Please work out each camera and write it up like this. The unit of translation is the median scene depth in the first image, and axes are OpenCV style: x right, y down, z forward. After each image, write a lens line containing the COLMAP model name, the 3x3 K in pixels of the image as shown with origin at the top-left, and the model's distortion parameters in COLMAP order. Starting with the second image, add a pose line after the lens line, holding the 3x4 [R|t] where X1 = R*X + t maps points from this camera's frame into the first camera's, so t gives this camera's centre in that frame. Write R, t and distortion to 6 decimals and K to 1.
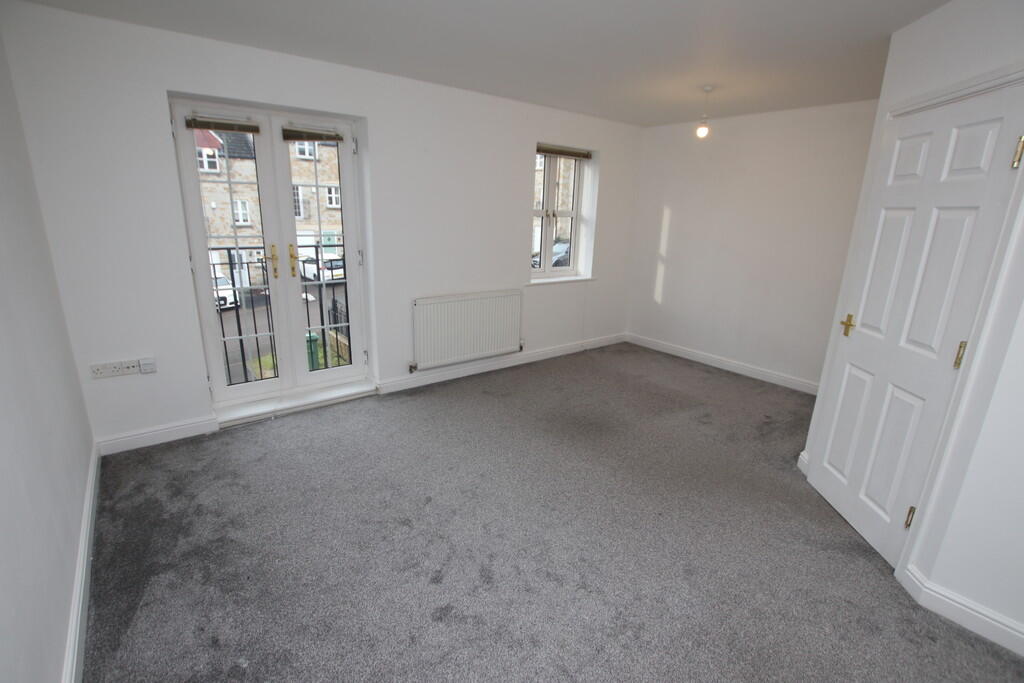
lens RADIAL K [[481.8, 0, 511.6], [0, 481.8, 339.8], [0, 0, 1]] dist [-0.016696, -0.000240]
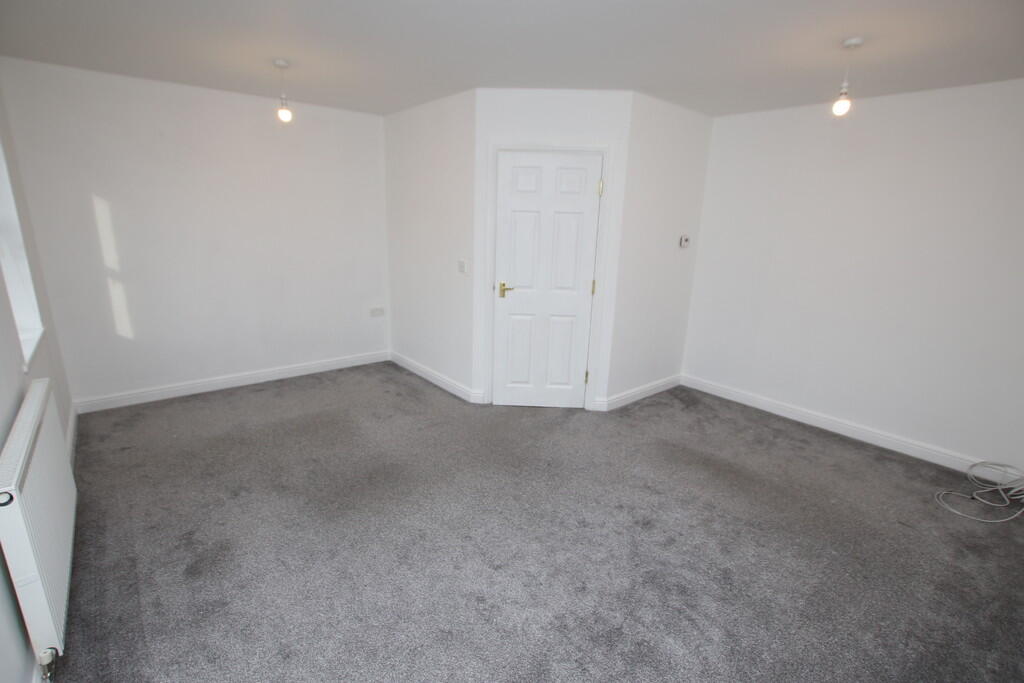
lens RADIAL K [[481.8, 0, 511.7], [0, 481.8, 345.6], [0, 0, 1]] dist [-0.016696, -0.000240]
pose [[0.018723, -0.297931, 0.954404, -0.434504], [0.241643, 0.927621, 0.284830, -0.164174], [-0.970184, 0.225293, 0.089361, 0.517907]]
